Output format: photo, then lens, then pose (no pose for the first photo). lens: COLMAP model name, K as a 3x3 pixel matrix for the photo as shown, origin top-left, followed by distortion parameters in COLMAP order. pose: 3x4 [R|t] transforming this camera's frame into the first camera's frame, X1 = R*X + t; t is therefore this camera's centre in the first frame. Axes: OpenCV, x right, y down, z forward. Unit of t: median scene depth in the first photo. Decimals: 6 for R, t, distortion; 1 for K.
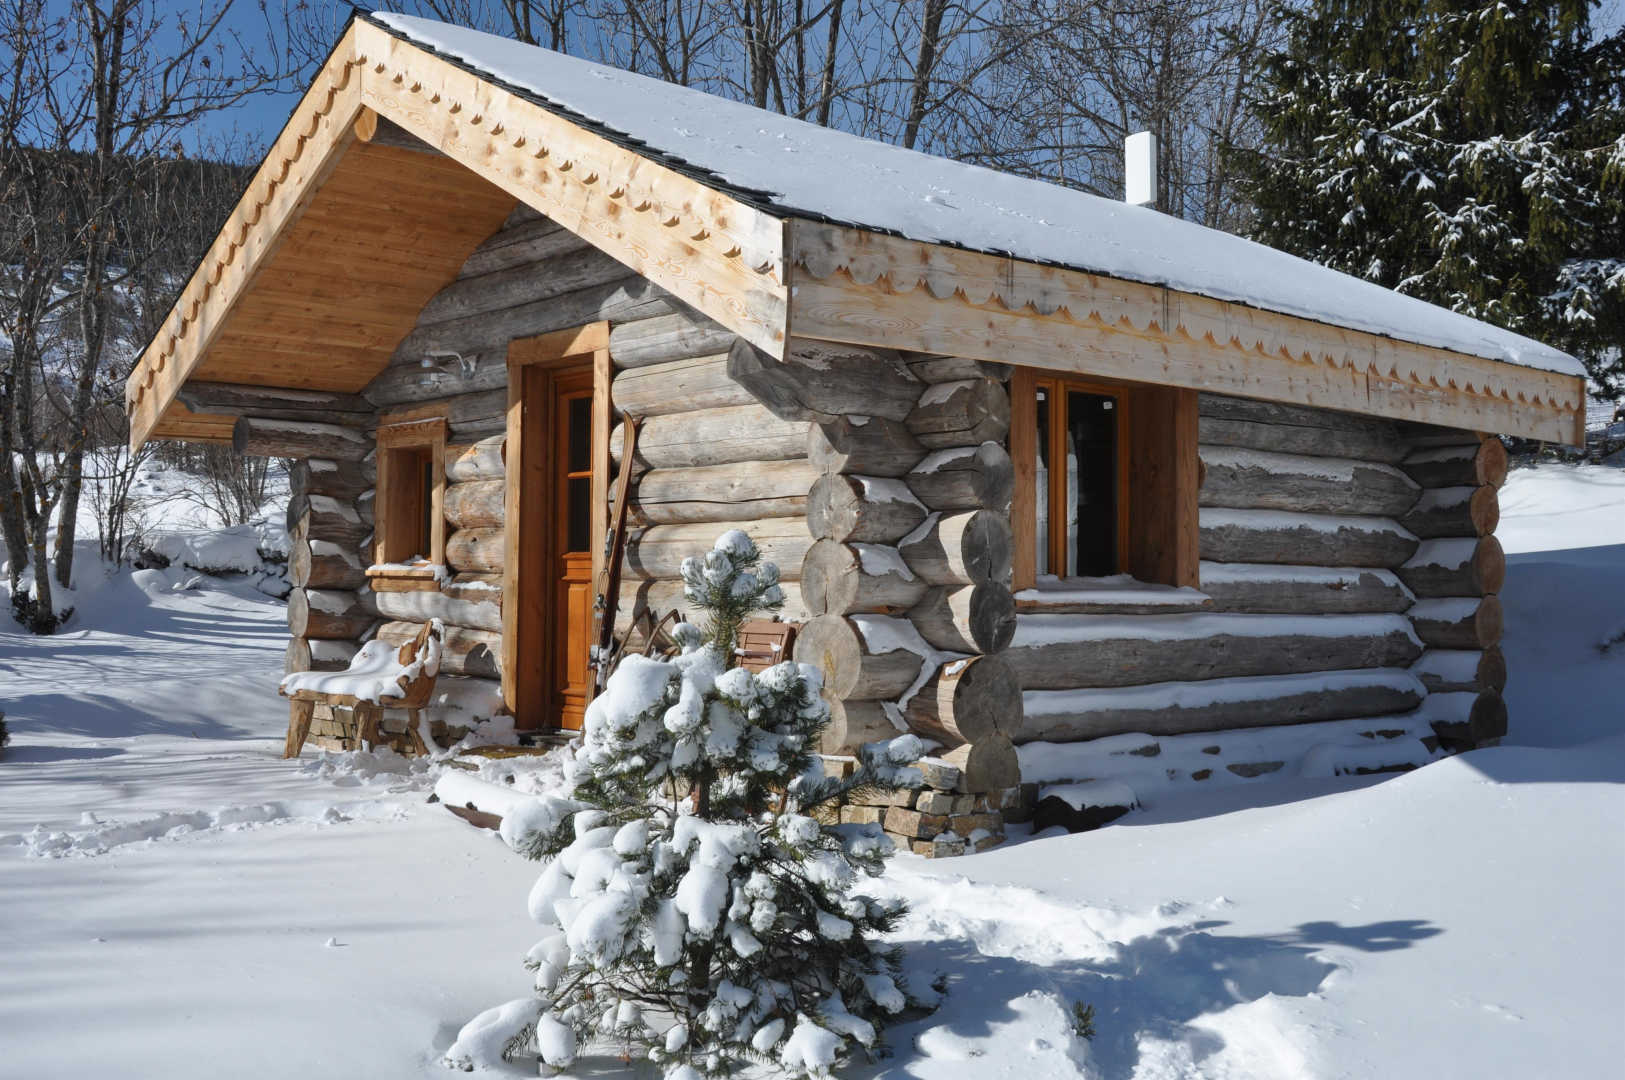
lens RADIAL K [[1519.0, 0, 812.5], [0, 1519.0, 540.0], [0, 0, 1]] dist [-0.123470, -0.000660]
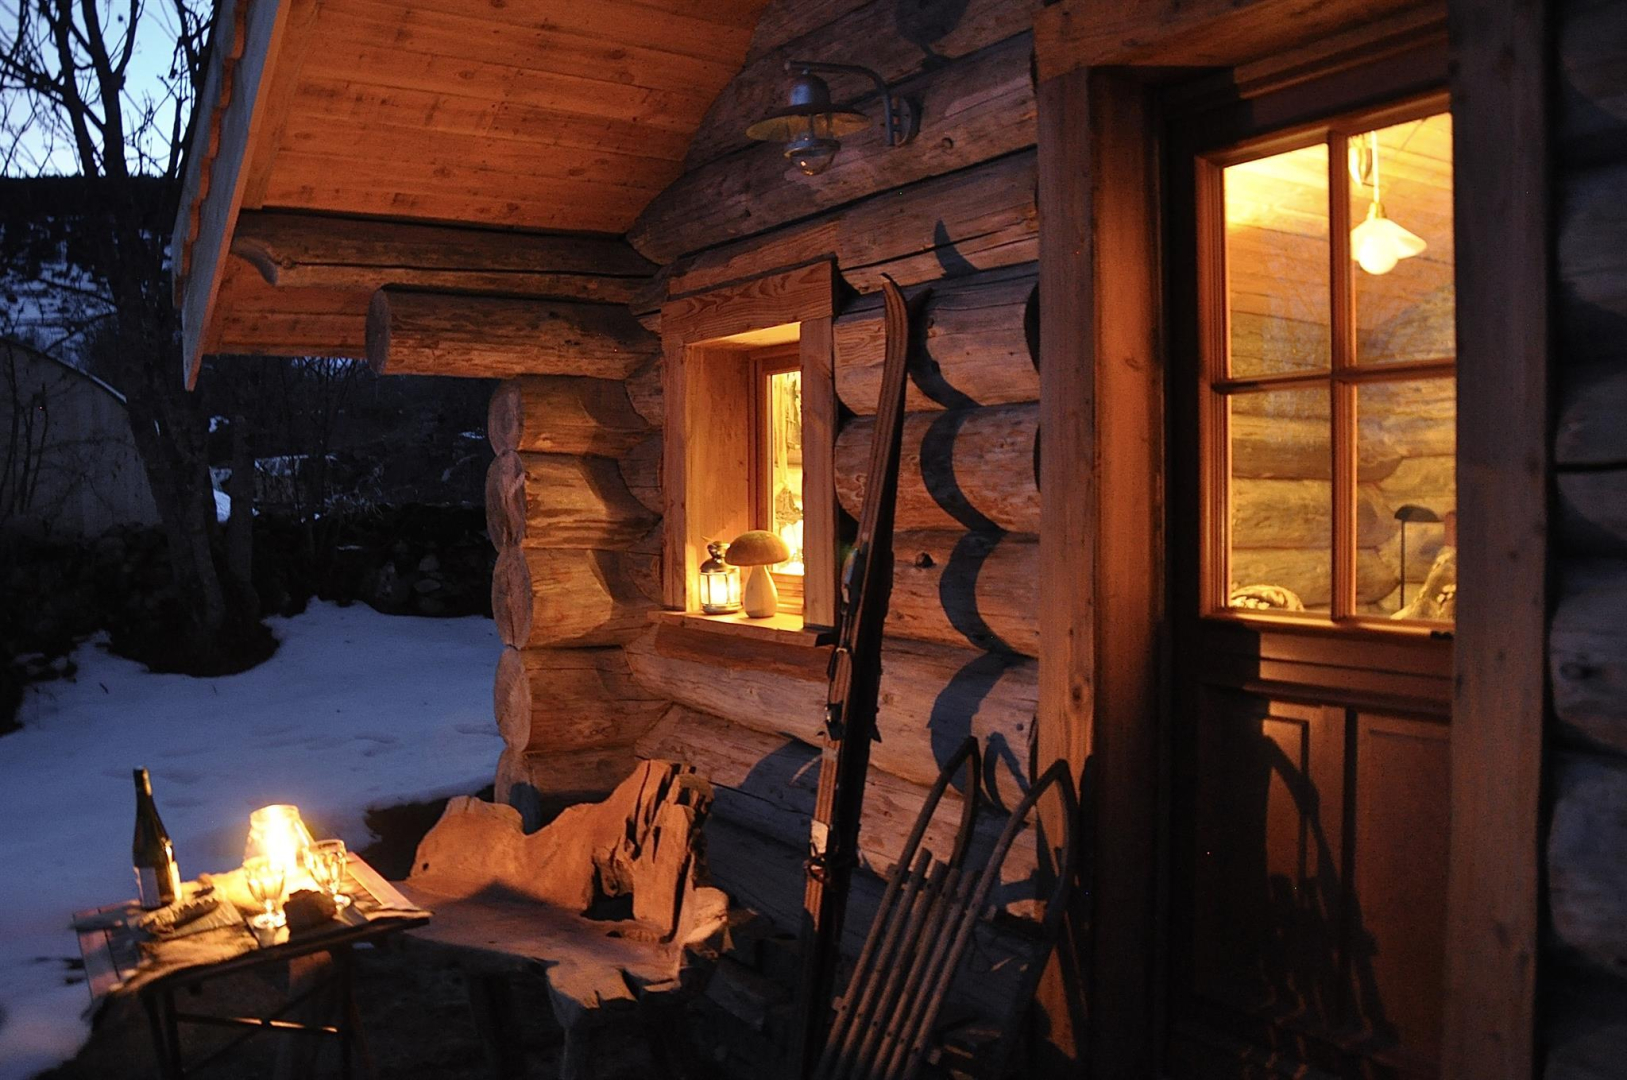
lens RADIAL K [[1333.6, 0, 813.5], [0, 1333.6, 540.0], [0, 0, 1]] dist [0.000988, 0.000121]
pose [[0.988704, -0.014290, -0.149202, -0.191821], [0.023151, 0.998058, 0.057824, -0.024534], [0.148086, -0.060625, 0.987115, 0.621198]]
